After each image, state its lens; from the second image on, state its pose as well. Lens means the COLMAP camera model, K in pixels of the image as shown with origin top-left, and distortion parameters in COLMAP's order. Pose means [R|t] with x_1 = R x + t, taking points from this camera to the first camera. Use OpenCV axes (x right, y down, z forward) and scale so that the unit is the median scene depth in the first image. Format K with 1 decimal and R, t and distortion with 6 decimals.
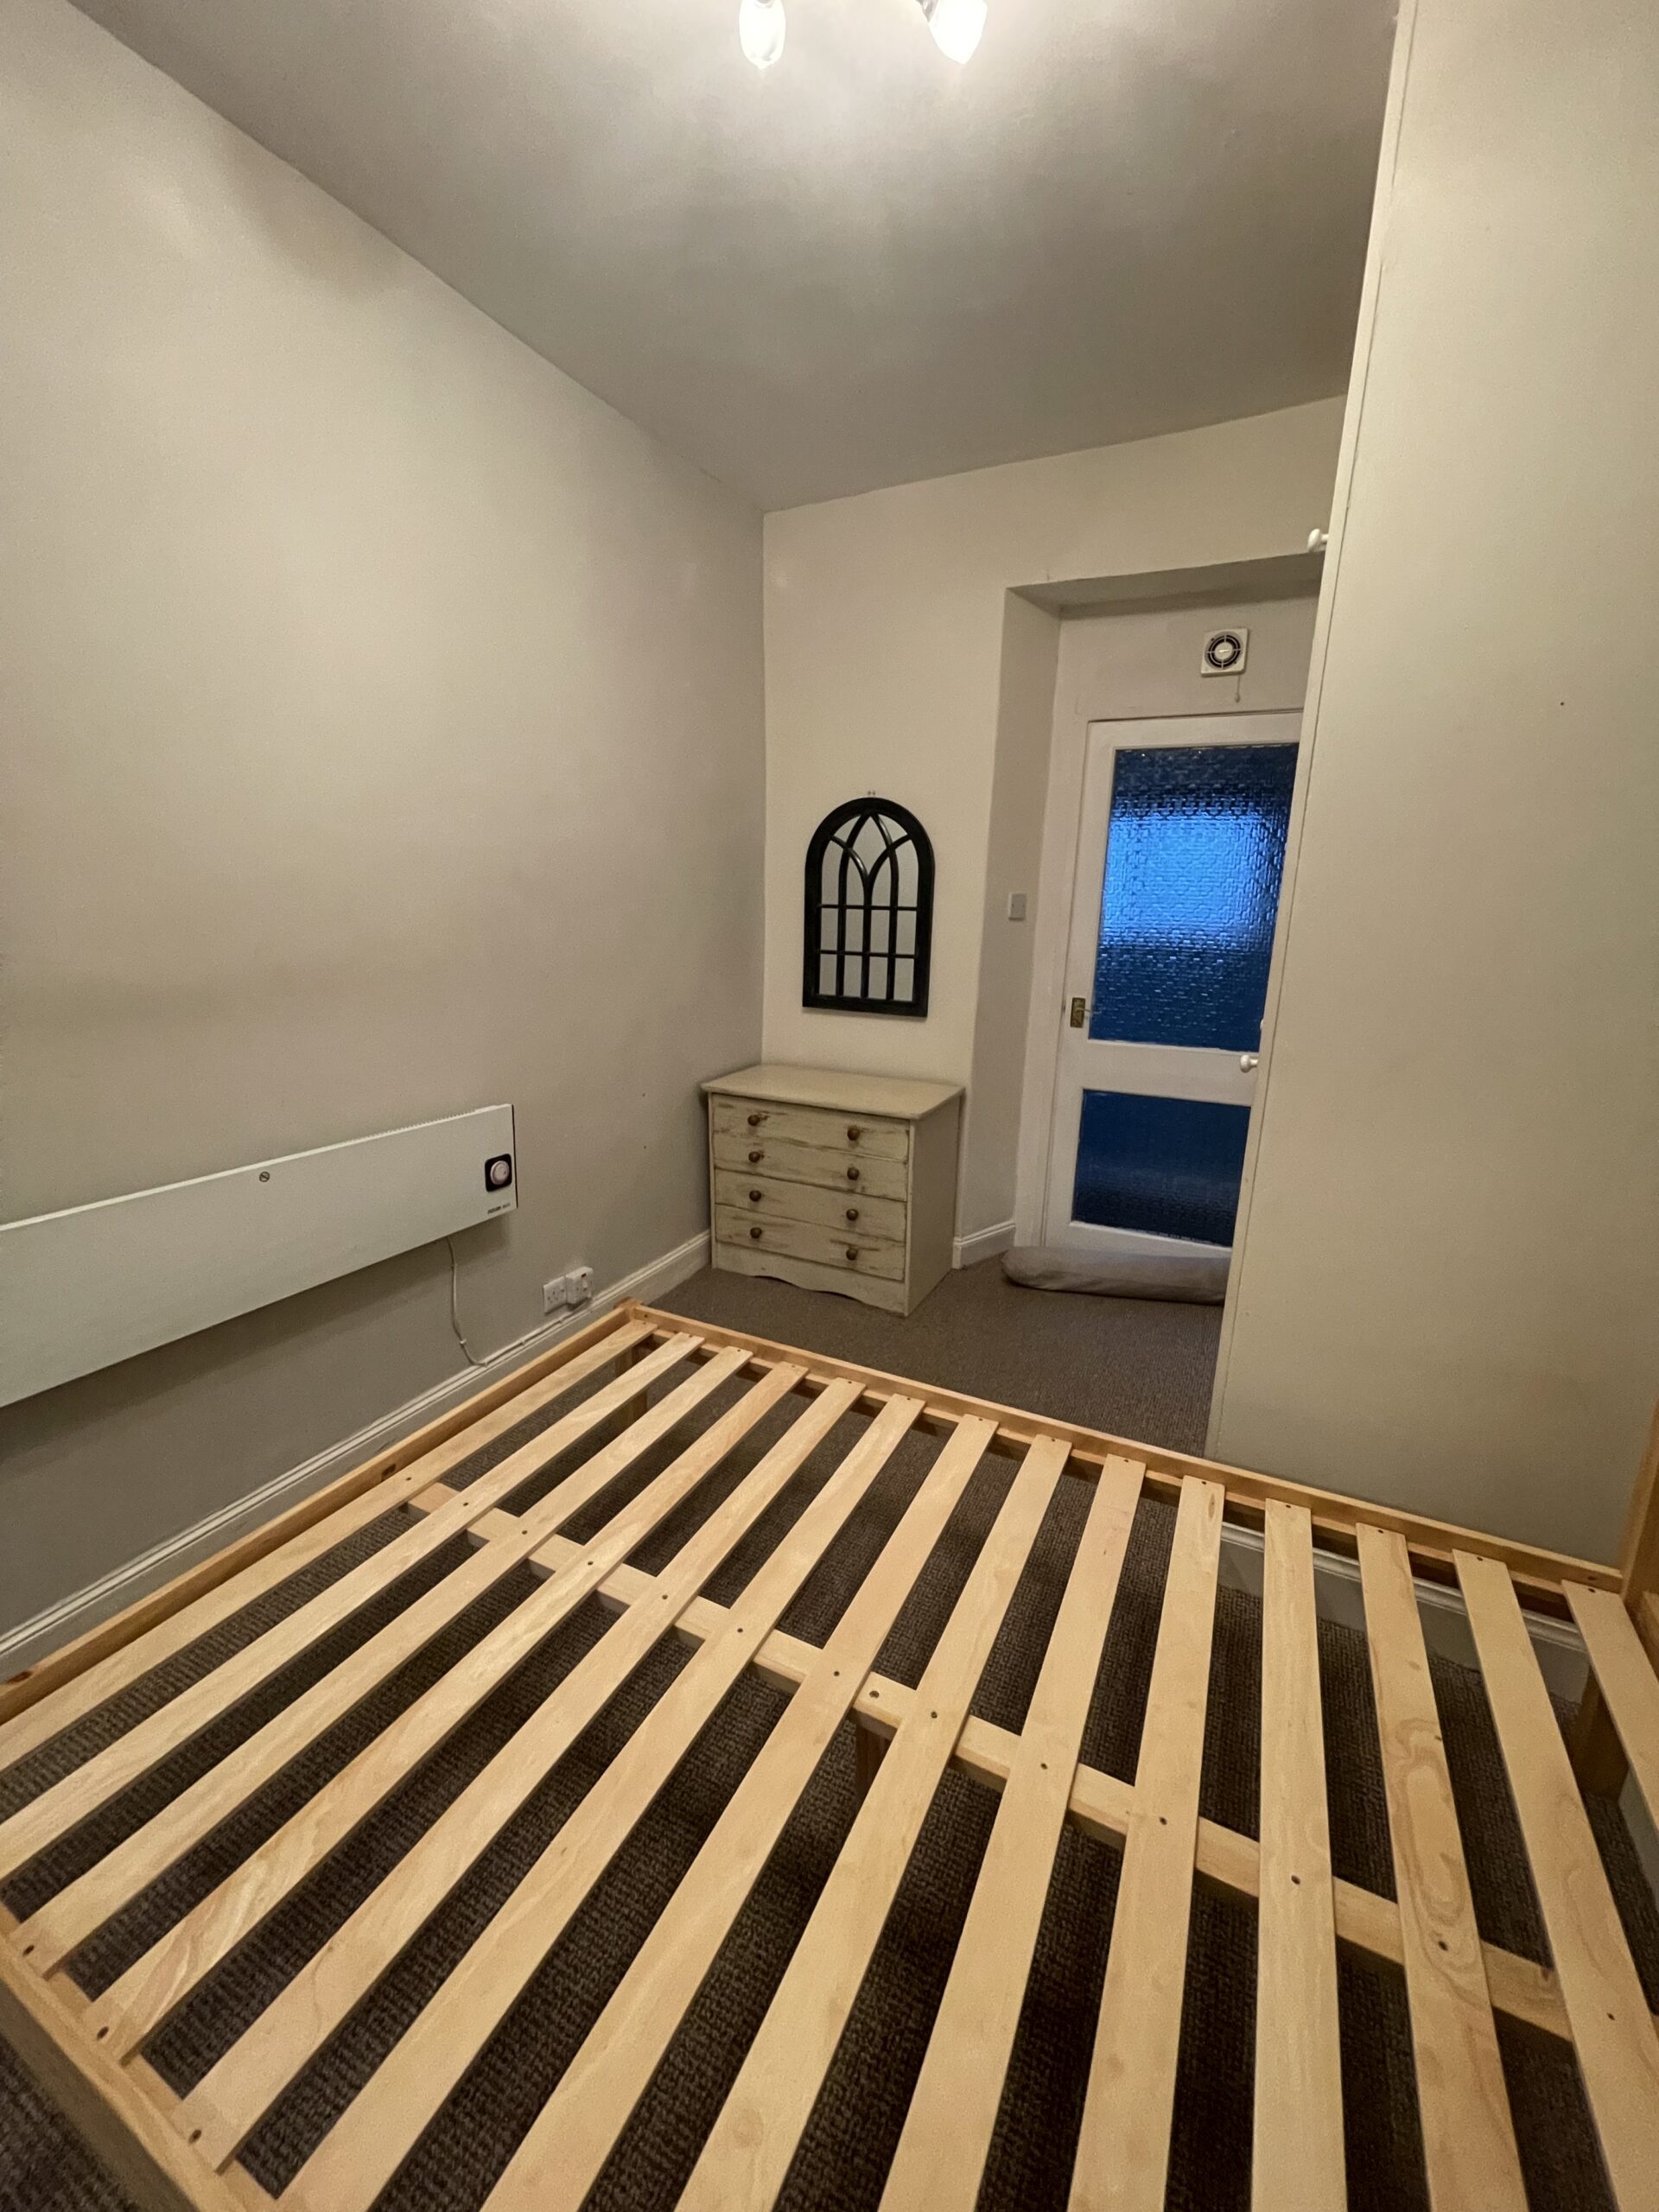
lens RADIAL K [[899.8, 0, 821.8], [0, 899.8, 1102.7], [0, 0, 1]] dist [0.011275, 0.000129]
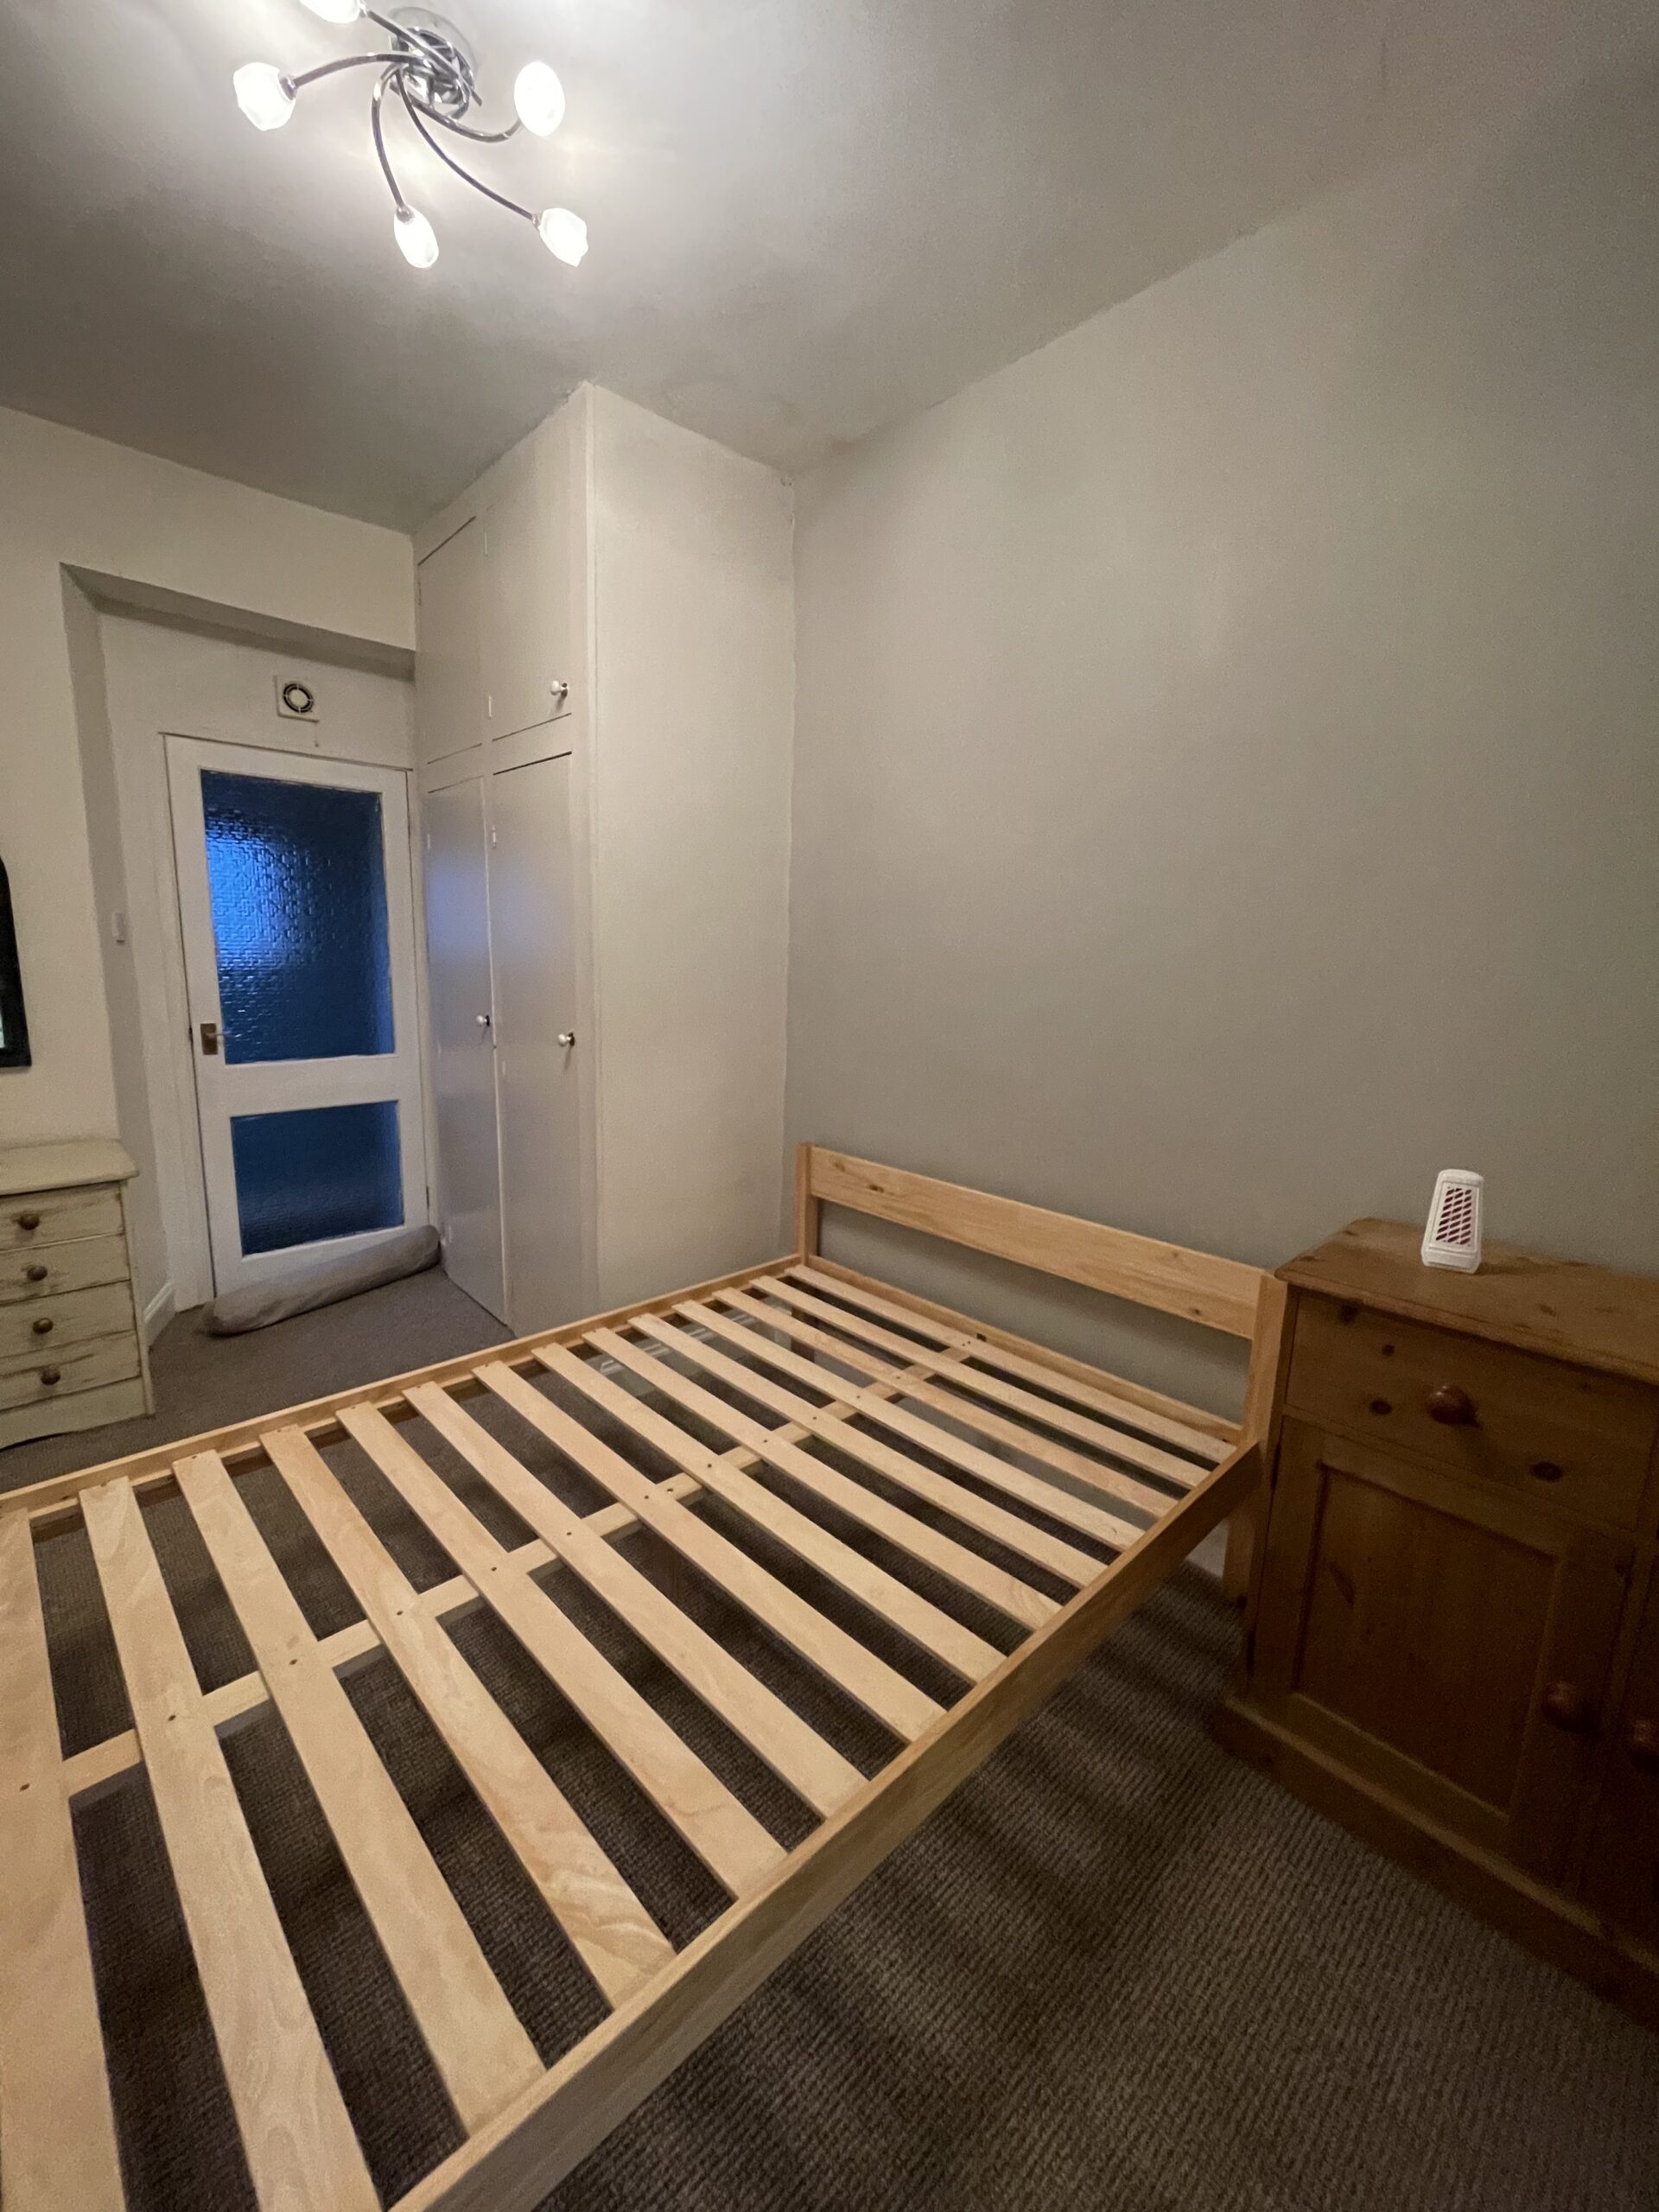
lens RADIAL K [[899.8, 0, 819.8], [0, 899.8, 1103.7], [0, 0, 1]] dist [0.011275, 0.000129]
pose [[0.336653, -0.180663, 0.924135, -0.421294], [0.199914, 0.972762, 0.117343, -0.018568], [-0.920163, 0.145244, 0.363600, 0.078155]]
